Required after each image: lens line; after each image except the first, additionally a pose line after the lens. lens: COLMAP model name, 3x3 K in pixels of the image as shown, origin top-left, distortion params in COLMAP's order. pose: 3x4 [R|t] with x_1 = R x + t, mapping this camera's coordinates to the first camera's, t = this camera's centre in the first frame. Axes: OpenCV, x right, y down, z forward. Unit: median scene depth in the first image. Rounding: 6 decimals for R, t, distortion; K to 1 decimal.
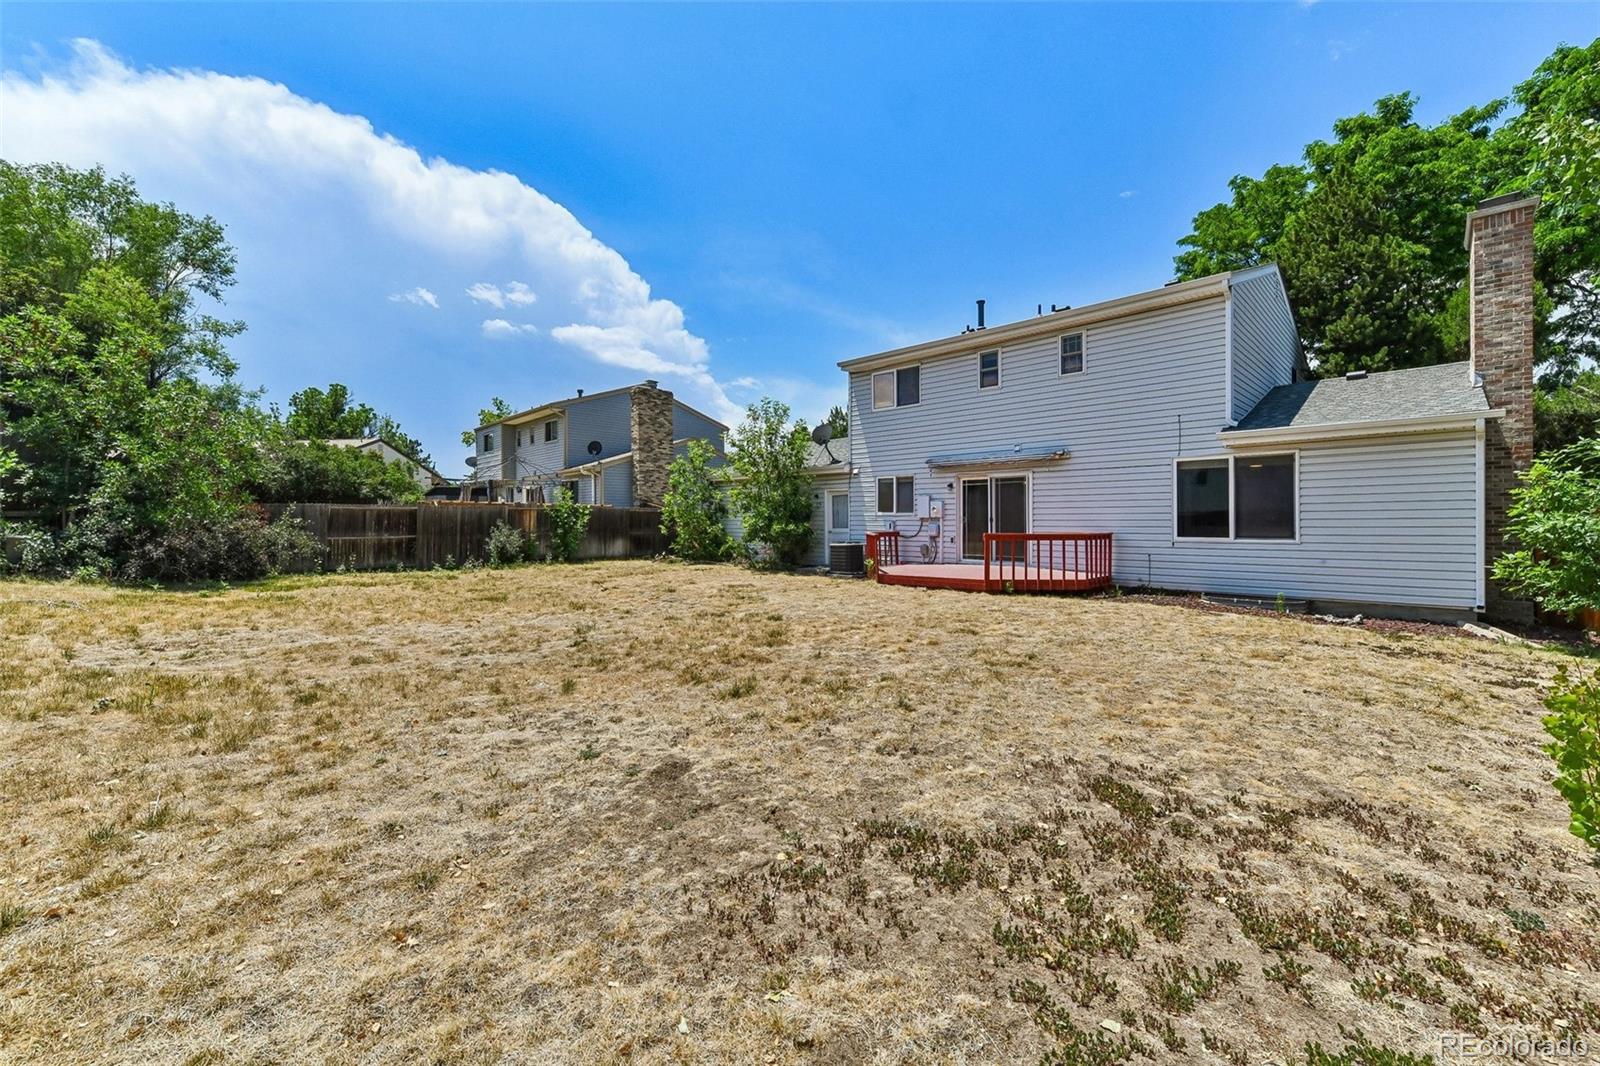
lens RADIAL K [[636.4, 0, 819.8], [0, 636.4, 527.1], [0, 0, 1]] dist [-0.001457, -0.000586]
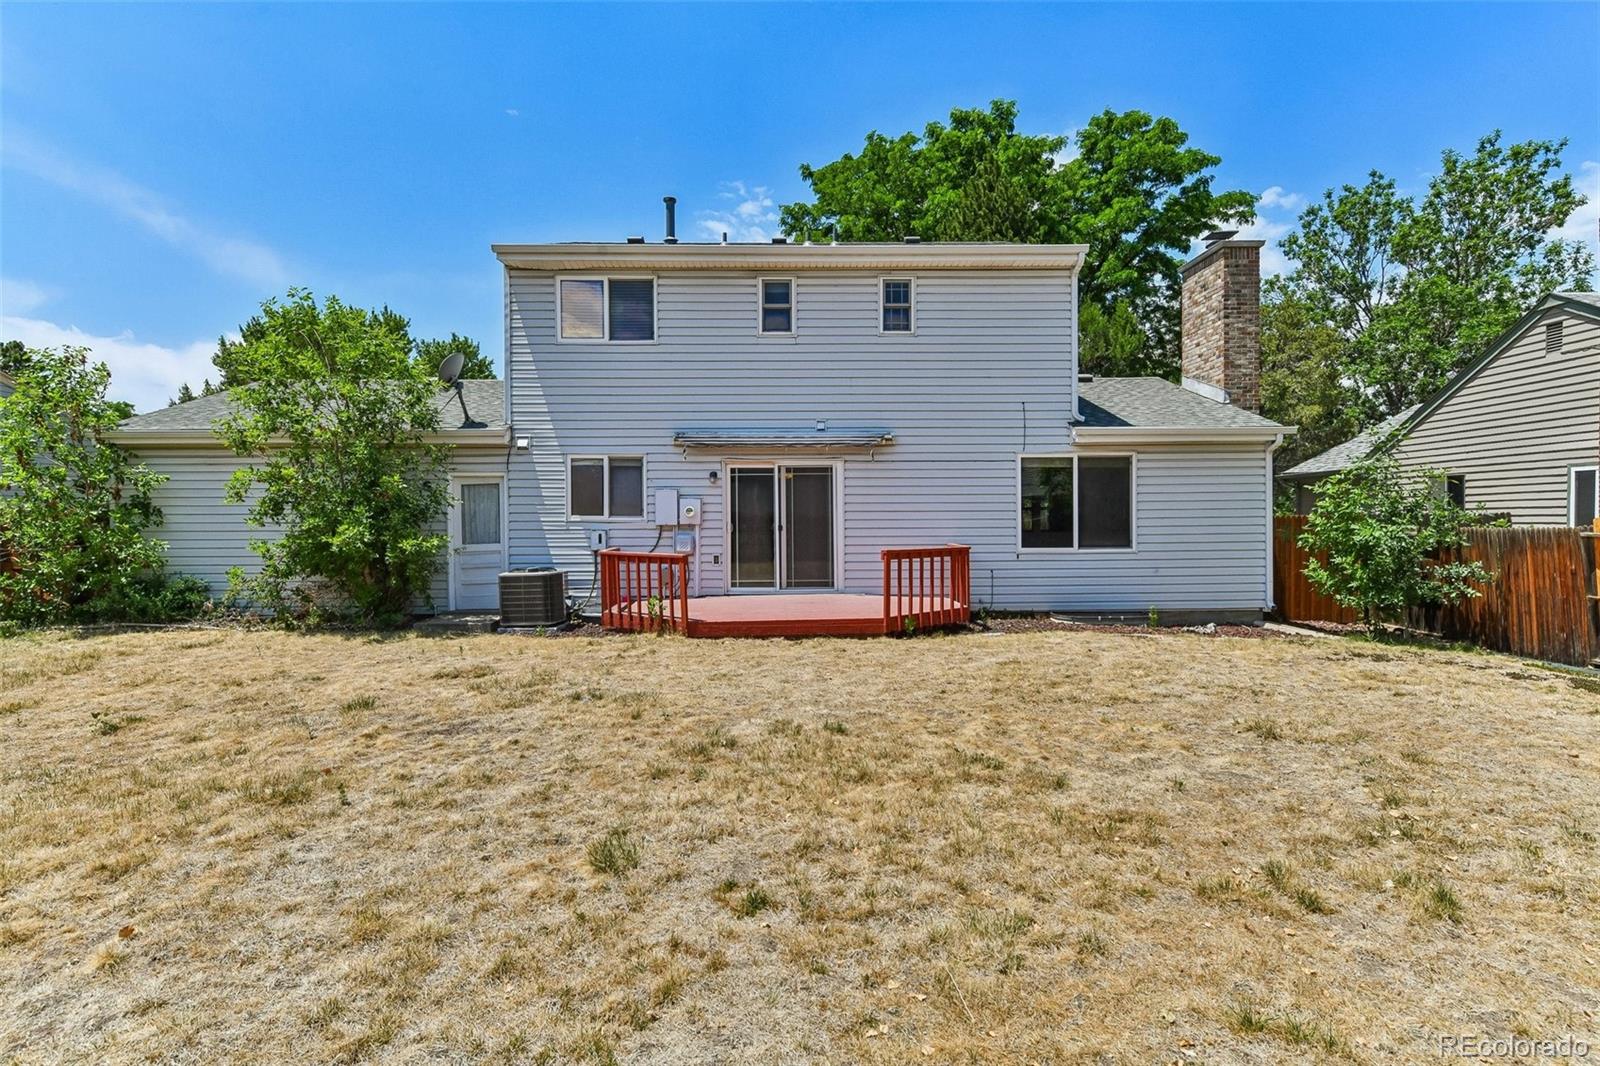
lens RADIAL K [[850.8, 0, 800.0], [0, 850.8, 533.0], [0, 0, 1]] dist [0.001405, 0.000144]
pose [[0.711266, -0.013567, 0.702792, -0.355466], [0.010179, 0.999908, 0.009001, -0.013928], [-0.702849, 0.000752, 0.711339, 0.335924]]
